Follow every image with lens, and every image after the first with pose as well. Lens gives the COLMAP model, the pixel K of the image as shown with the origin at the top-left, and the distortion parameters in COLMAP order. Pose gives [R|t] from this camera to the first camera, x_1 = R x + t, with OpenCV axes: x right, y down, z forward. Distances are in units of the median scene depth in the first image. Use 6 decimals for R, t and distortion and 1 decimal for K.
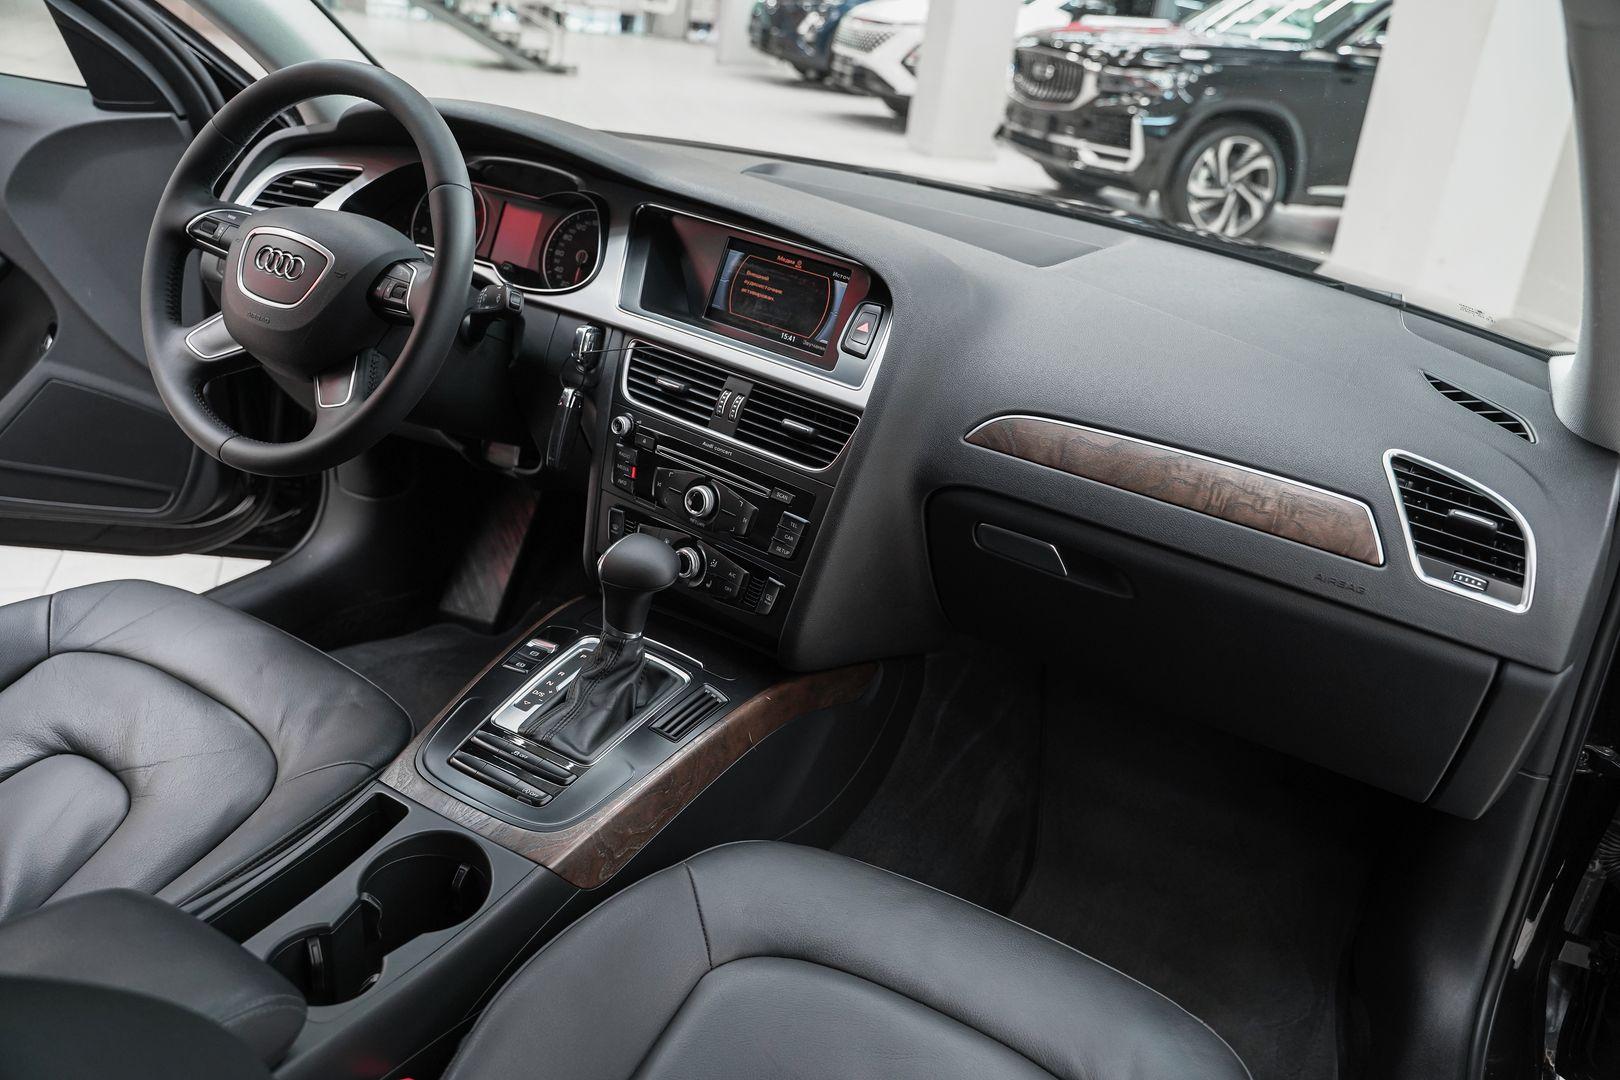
lens RADIAL K [[1297.8, 0, 808.2], [0, 1297.8, 533.8], [0, 0, 1]] dist [-0.110839, 0.078339]
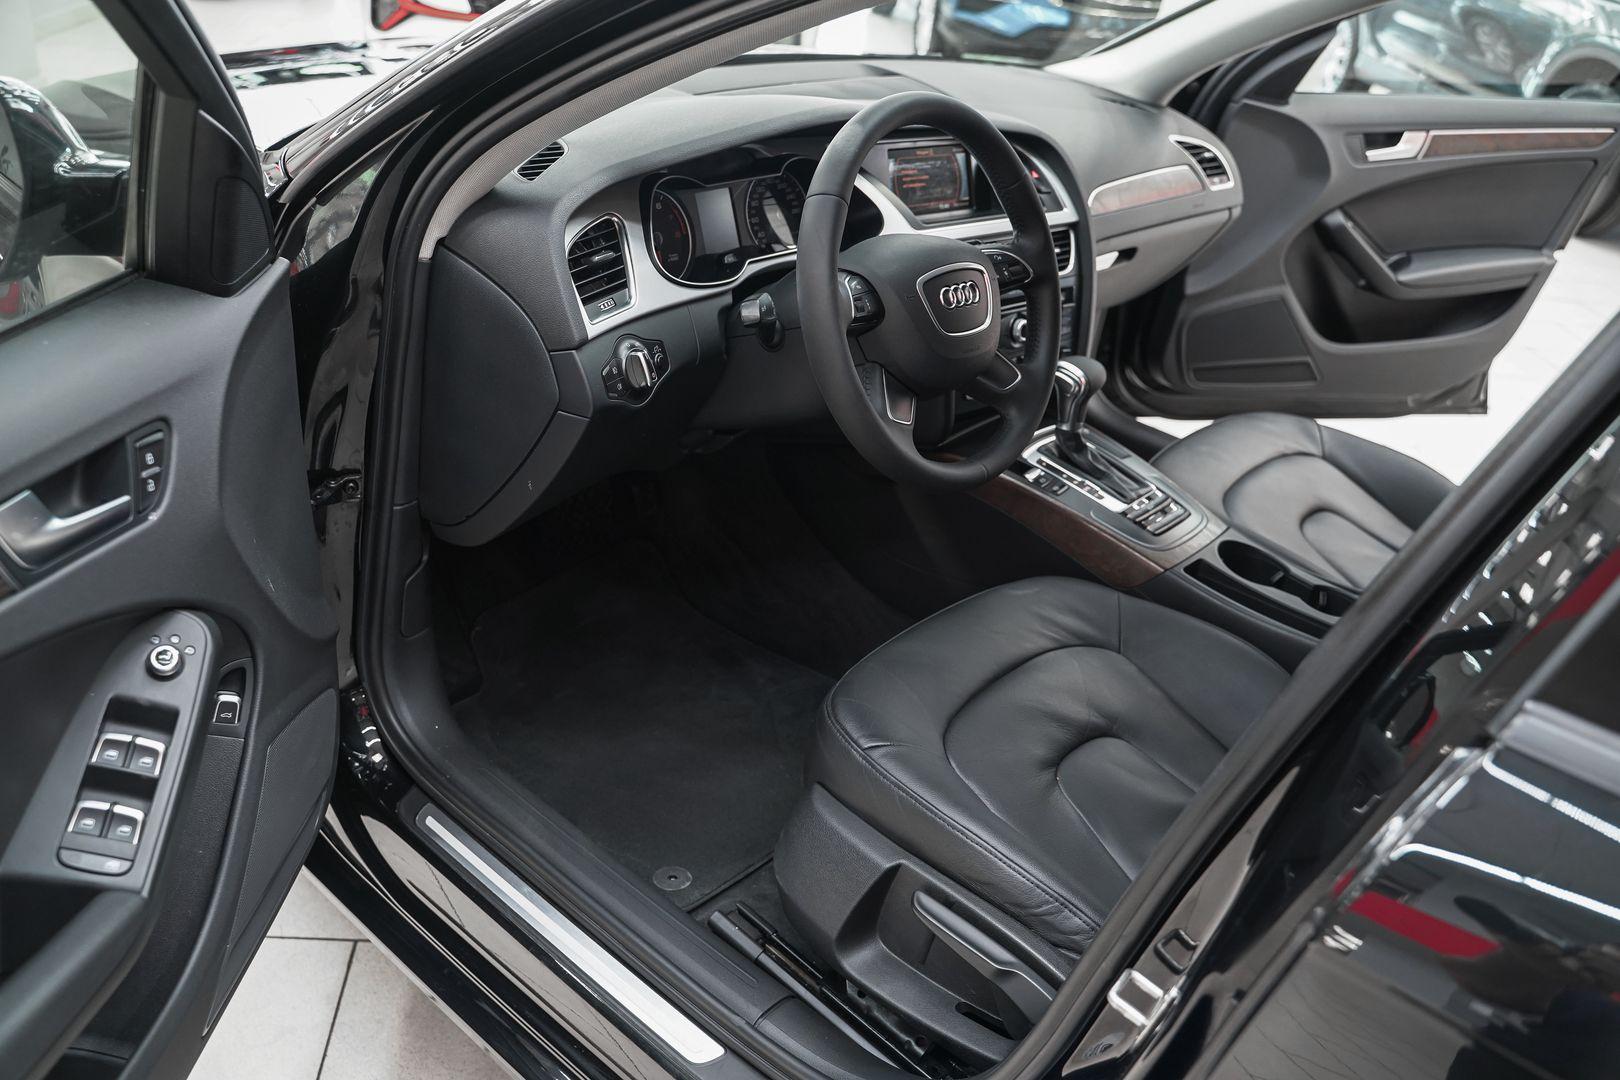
lens RADIAL K [[1297.8, 0, 801.7], [0, 1297.8, 532.9], [0, 0, 1]] dist [-0.110839, 0.078339]
pose [[0.230725, -0.555600, 0.798796, -1.322289], [0.323244, 0.818088, 0.475652, -0.564542], [-0.917758, 0.148461, 0.368348, 0.699101]]
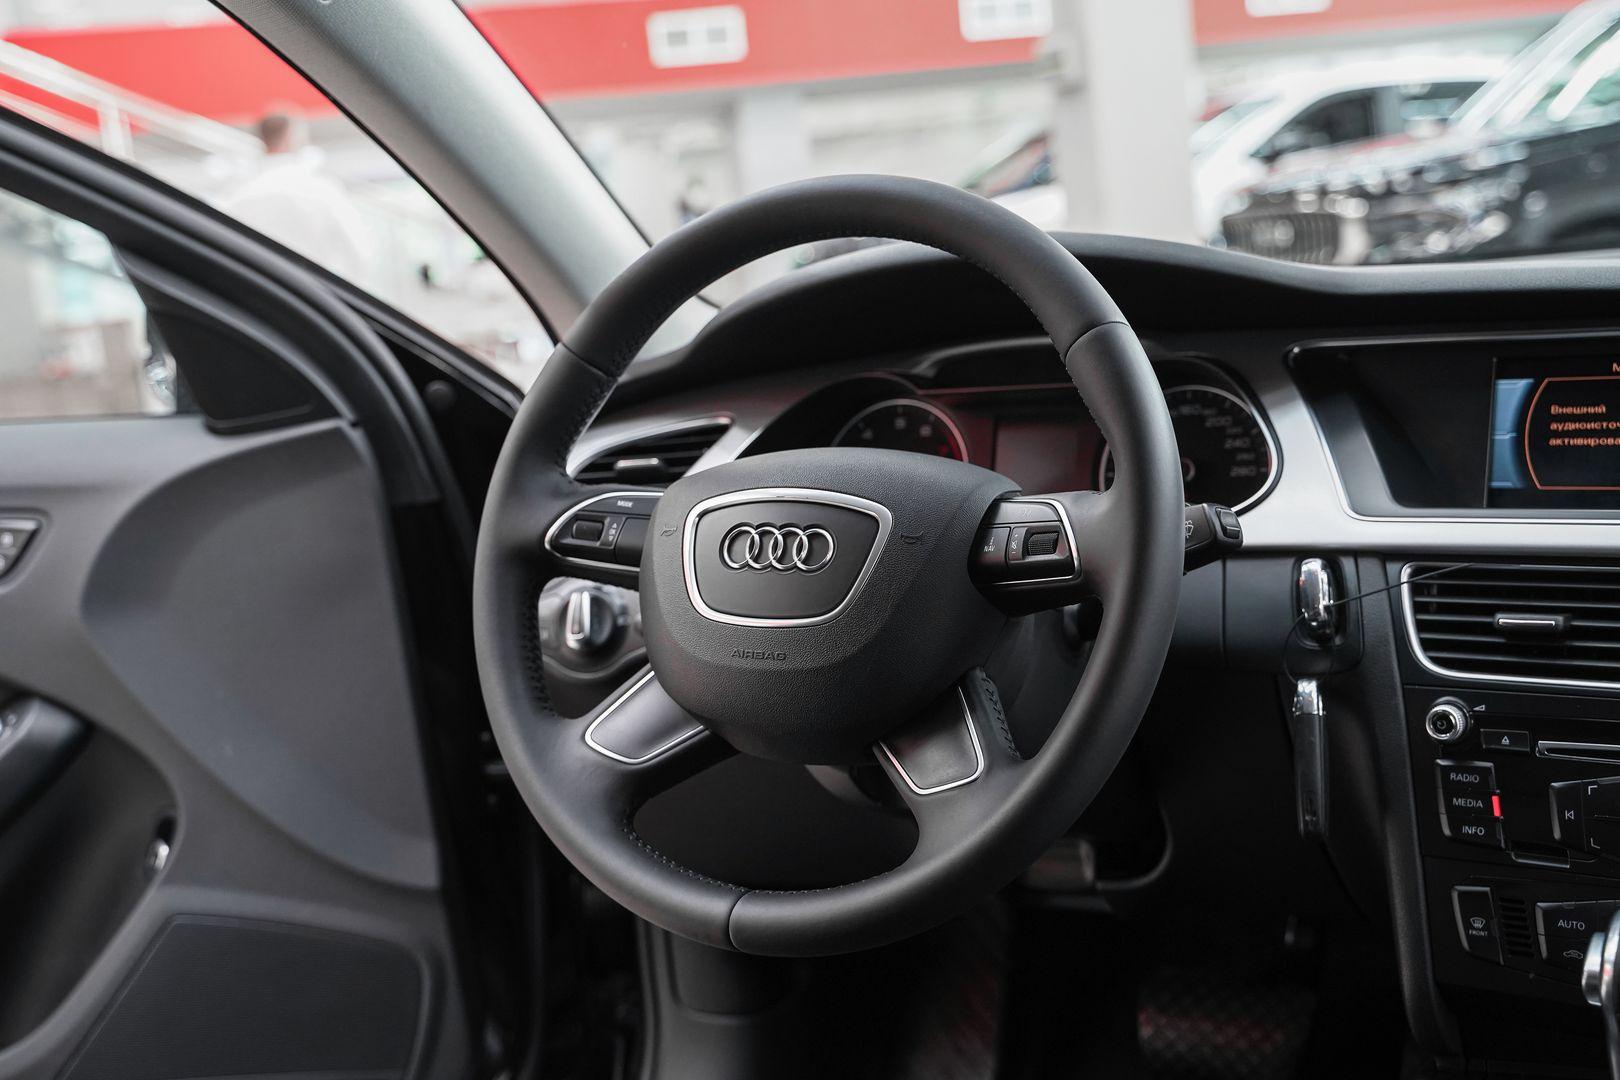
lens RADIAL K [[1928.0, 0, 798.8], [0, 1928.0, 513.5], [0, 0, 1]] dist [0.010849, 0.000000]
pose [[0.974953, -0.219488, -0.035951, -0.349215], [0.202194, 0.942007, -0.267845, -0.007186], [0.092655, 0.253867, 0.962791, 0.202149]]
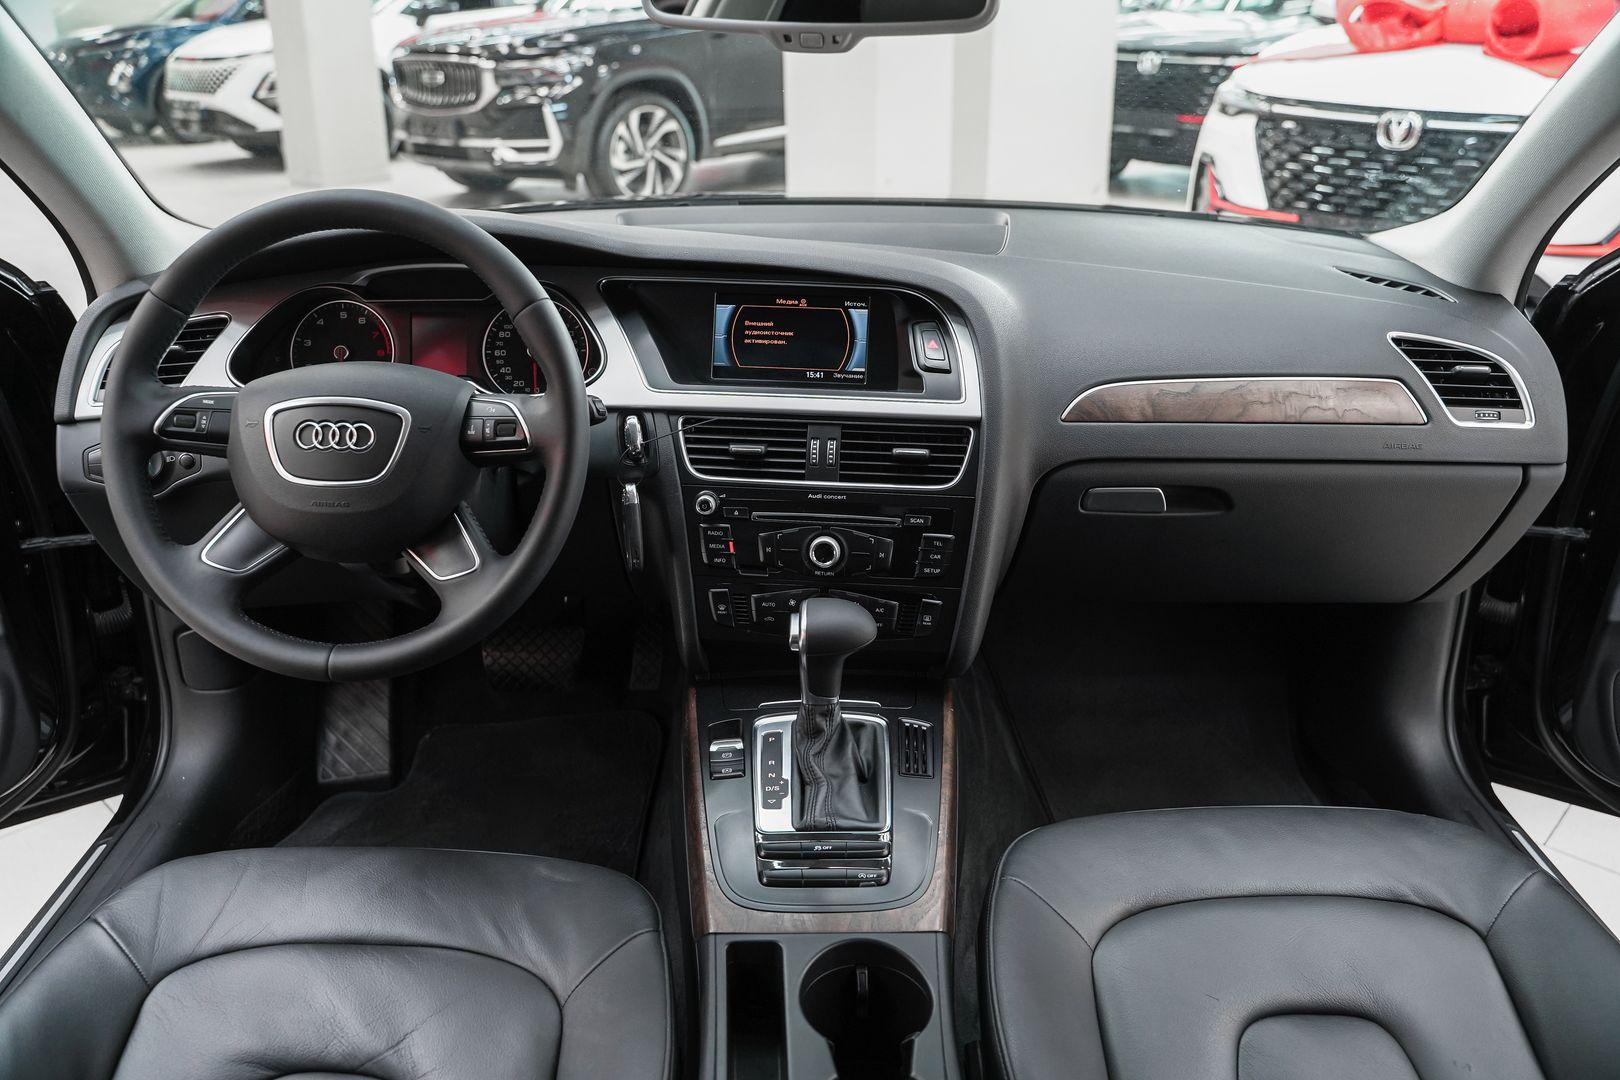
lens RADIAL K [[1297.8, 0, 796.8], [0, 1297.8, 542.0], [0, 0, 1]] dist [-0.110839, 0.078339]
pose [[0.863117, -0.303178, 0.403872, -0.481452], [0.297089, 0.951543, 0.079393, -0.112962], [-0.408372, 0.051461, 0.911364, 0.088863]]
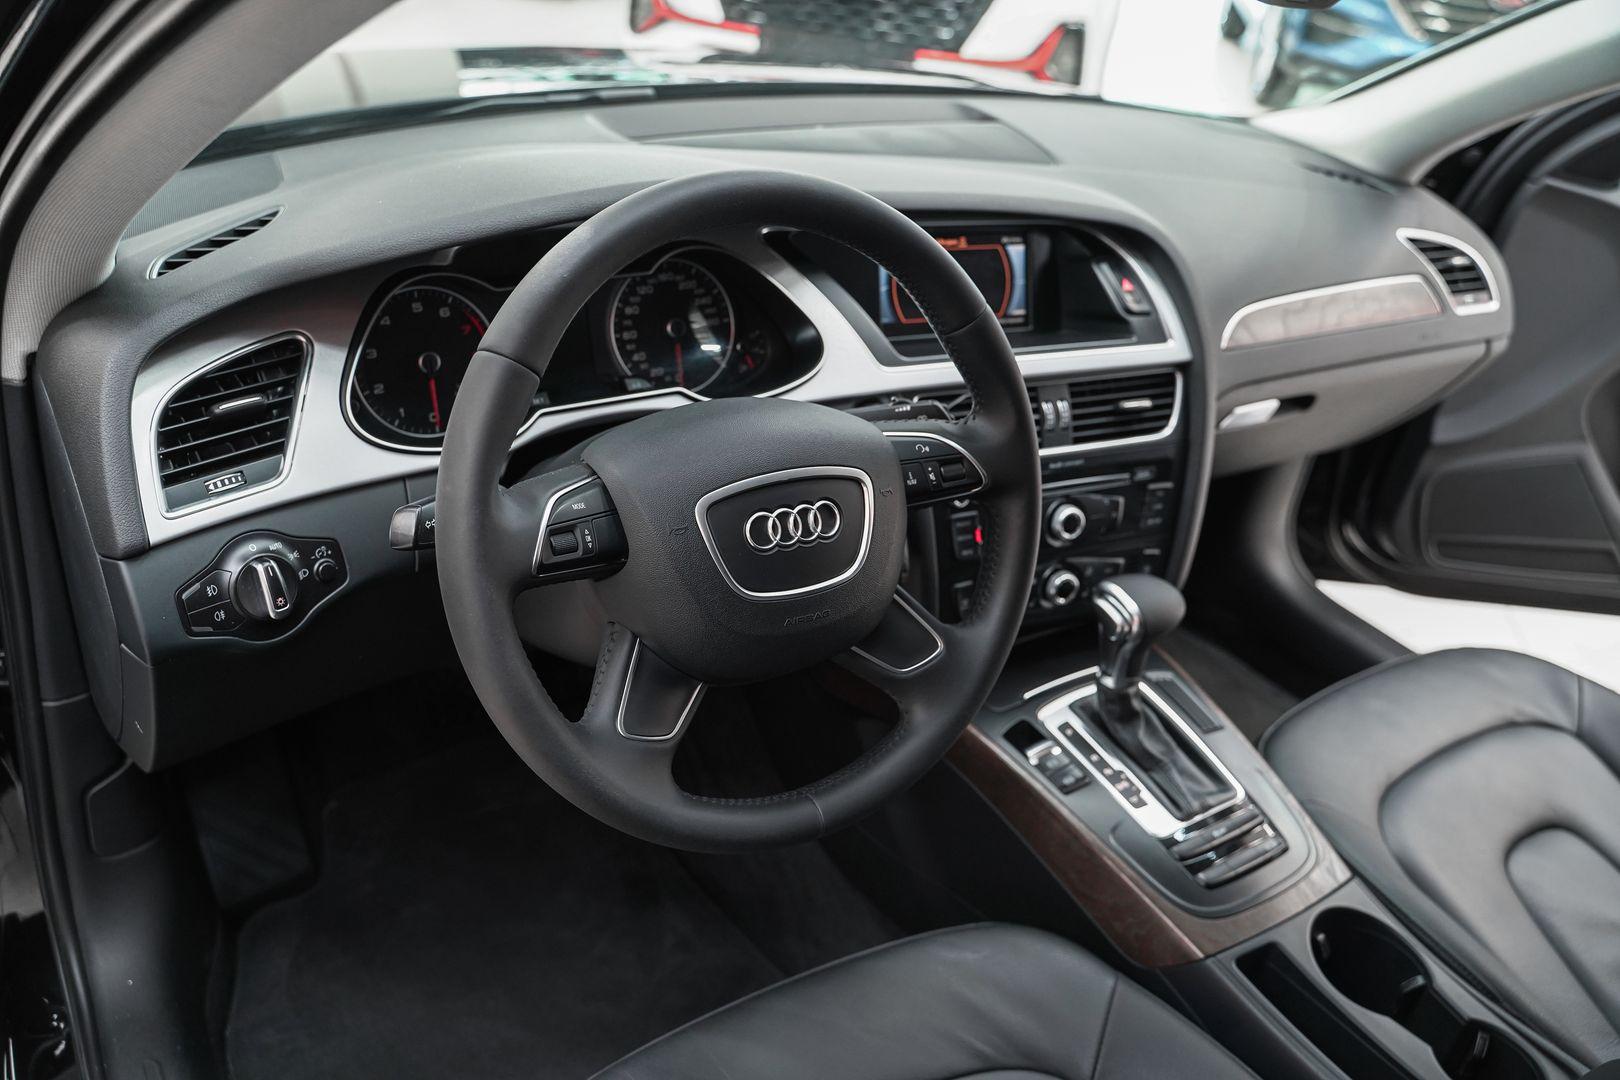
lens RADIAL K [[1297.8, 0, 808.2], [0, 1297.8, 541.3], [0, 0, 1]] dist [-0.110839, 0.078339]
pose [[0.479828, -0.505904, 0.716817, -0.805383], [0.319097, 0.861689, 0.394550, -0.418533], [-0.817277, 0.039418, 0.574895, 0.589640]]
